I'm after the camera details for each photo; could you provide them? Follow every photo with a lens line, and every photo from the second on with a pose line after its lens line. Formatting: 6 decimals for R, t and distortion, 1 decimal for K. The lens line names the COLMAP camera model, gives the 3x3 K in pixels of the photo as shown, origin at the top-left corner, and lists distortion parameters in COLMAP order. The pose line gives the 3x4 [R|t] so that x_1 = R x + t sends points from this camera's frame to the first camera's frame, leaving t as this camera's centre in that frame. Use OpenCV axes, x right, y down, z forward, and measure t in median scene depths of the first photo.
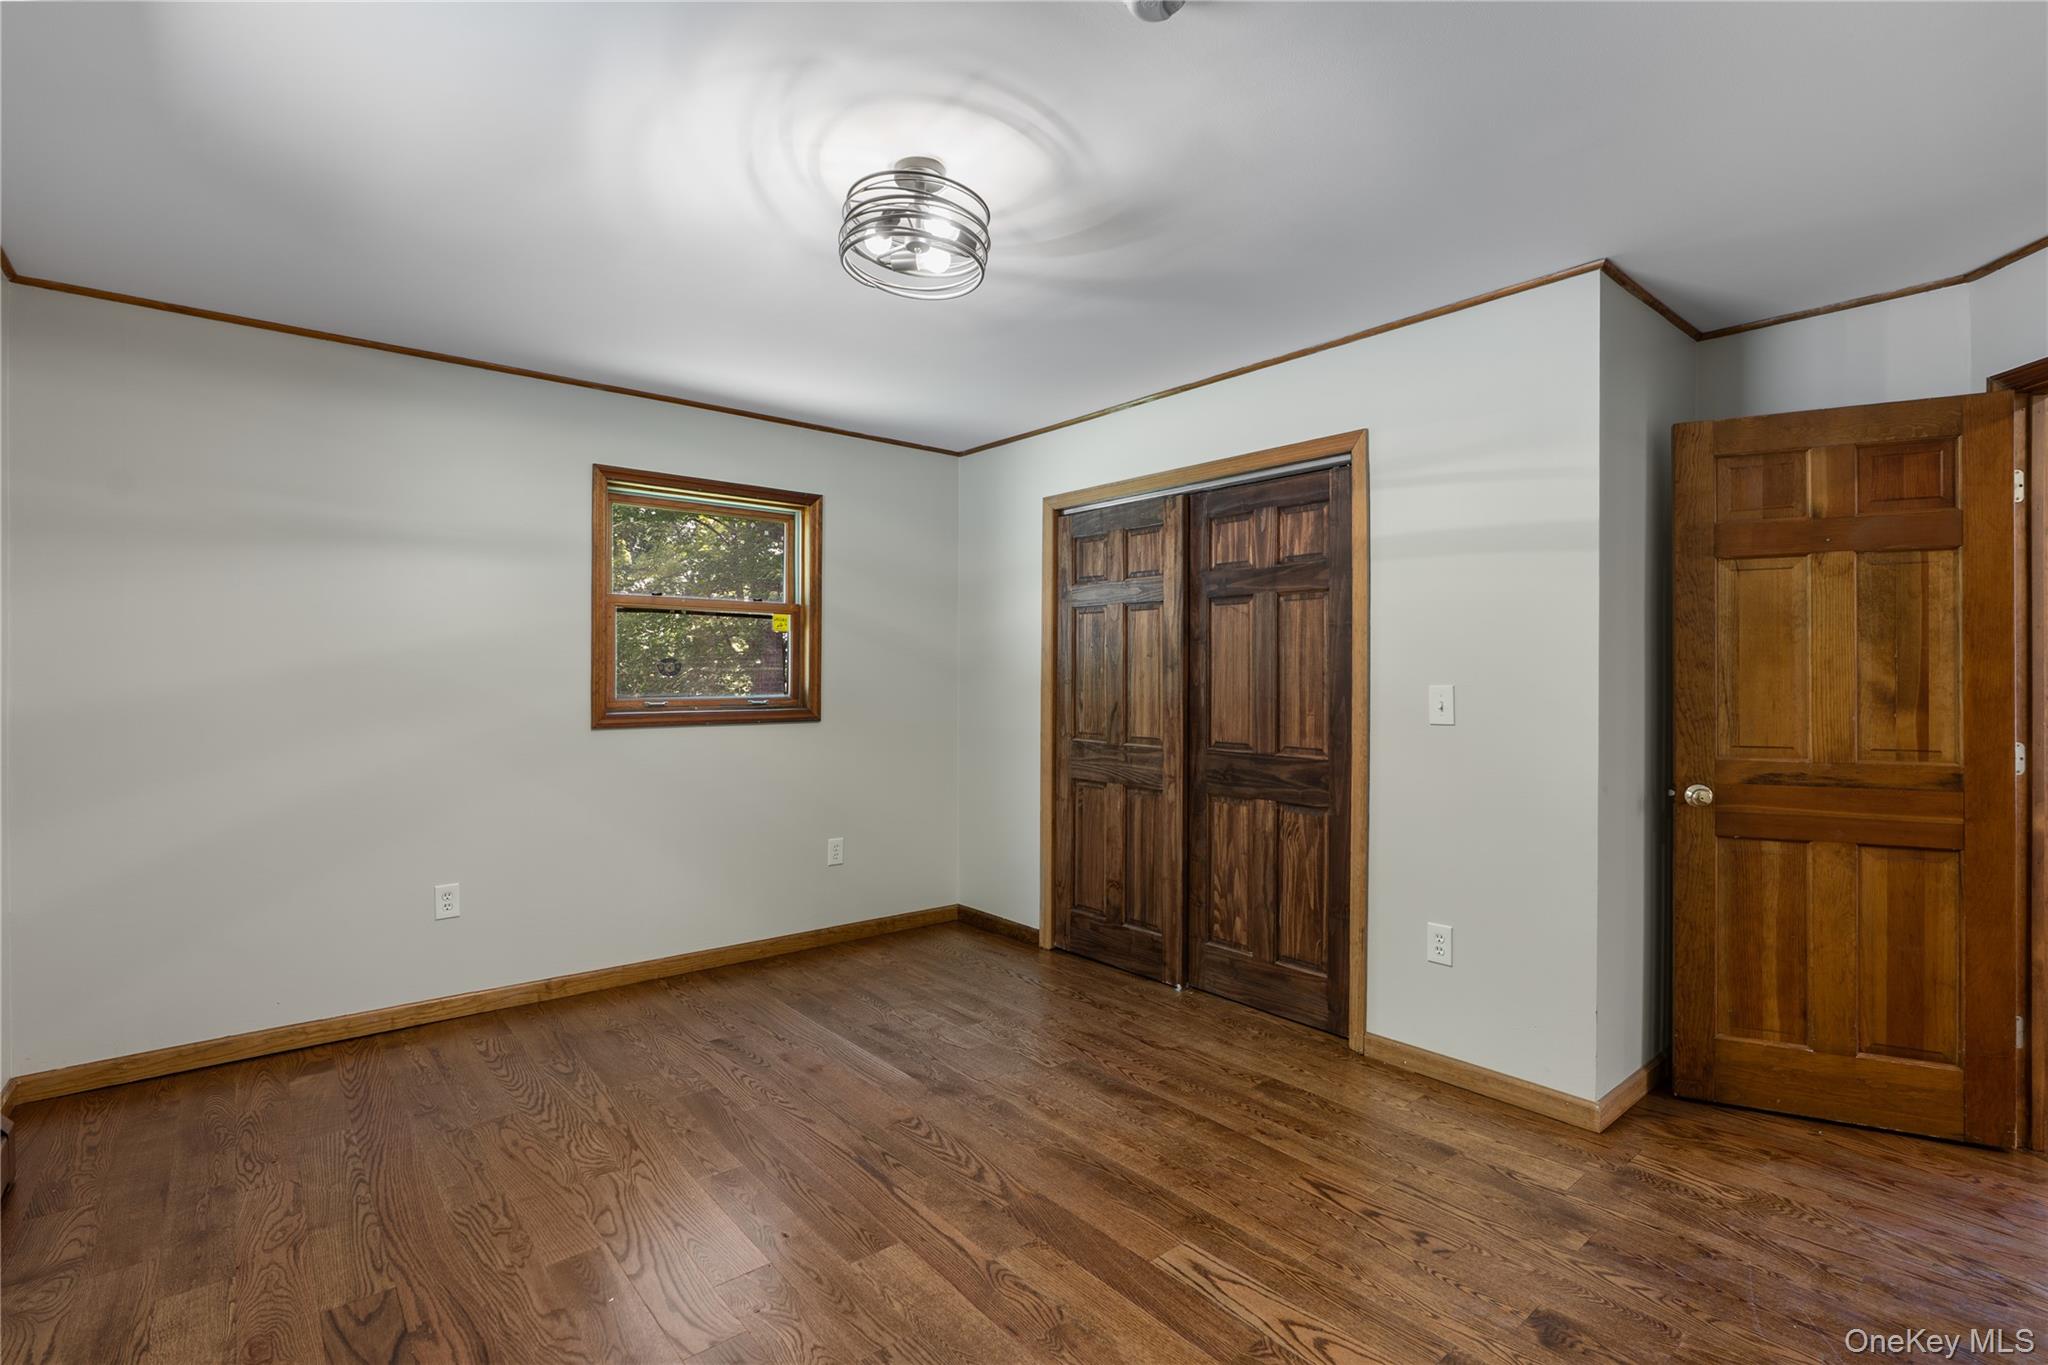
lens RADIAL K [[934.4, 0, 1015.6], [0, 934.4, 674.6], [0, 0, 1]] dist [-0.007630, 0.001537]
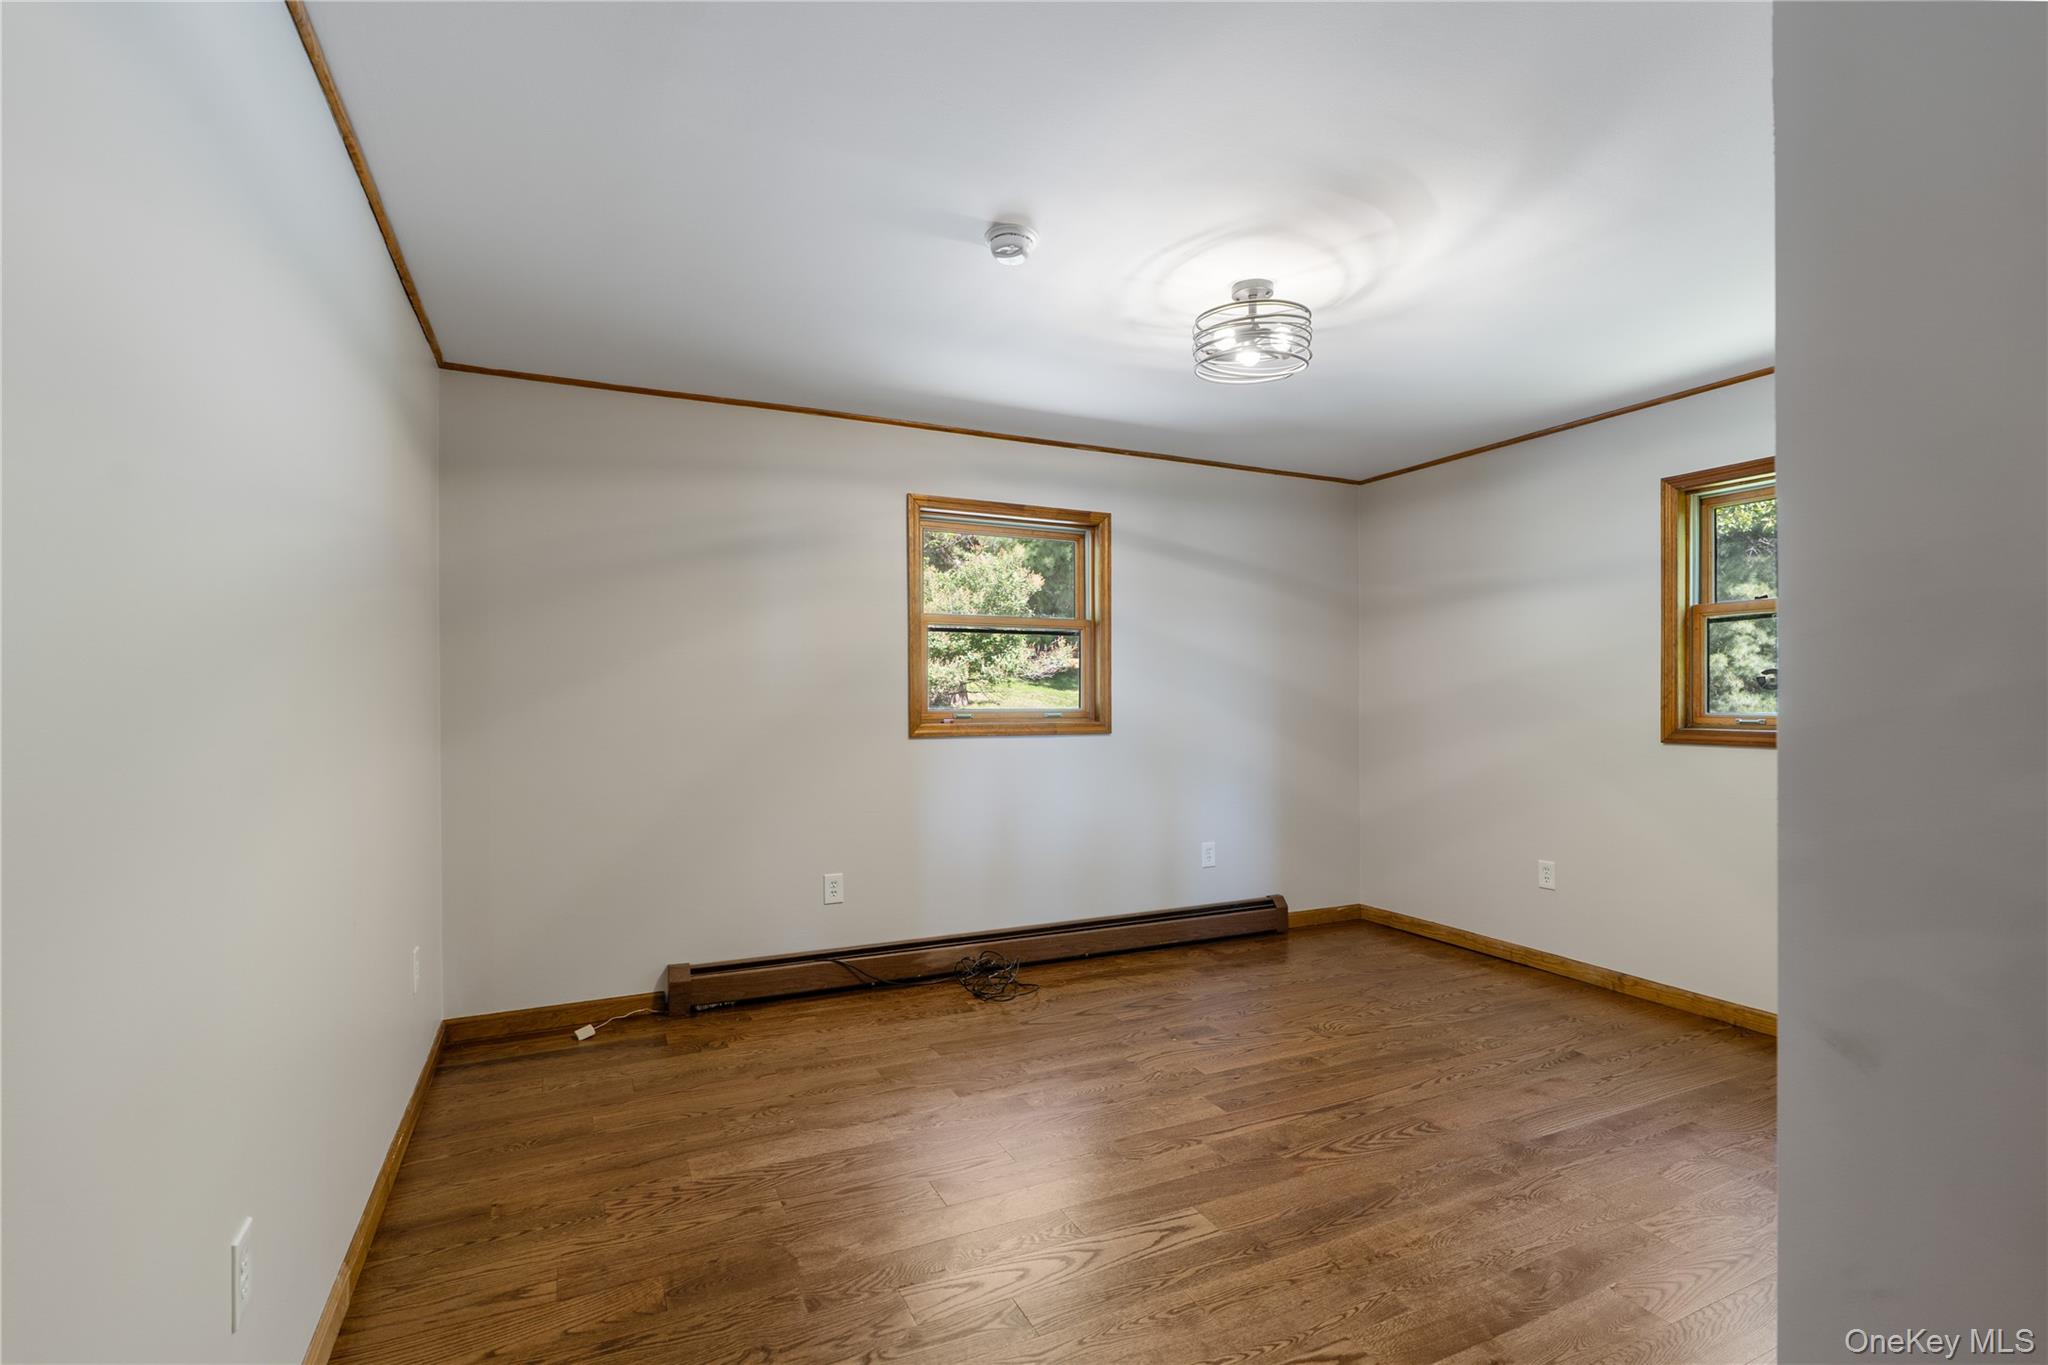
lens RADIAL K [[934.4, 0, 1021.1], [0, 934.4, 697.7], [0, 0, 1]] dist [-0.007630, 0.001537]
pose [[-0.235973, 0.001319, -0.971759, 0.902804], [0.001973, 0.999998, 0.000878, 0.009812], [0.971758, -0.001710, -0.235975, 0.748132]]
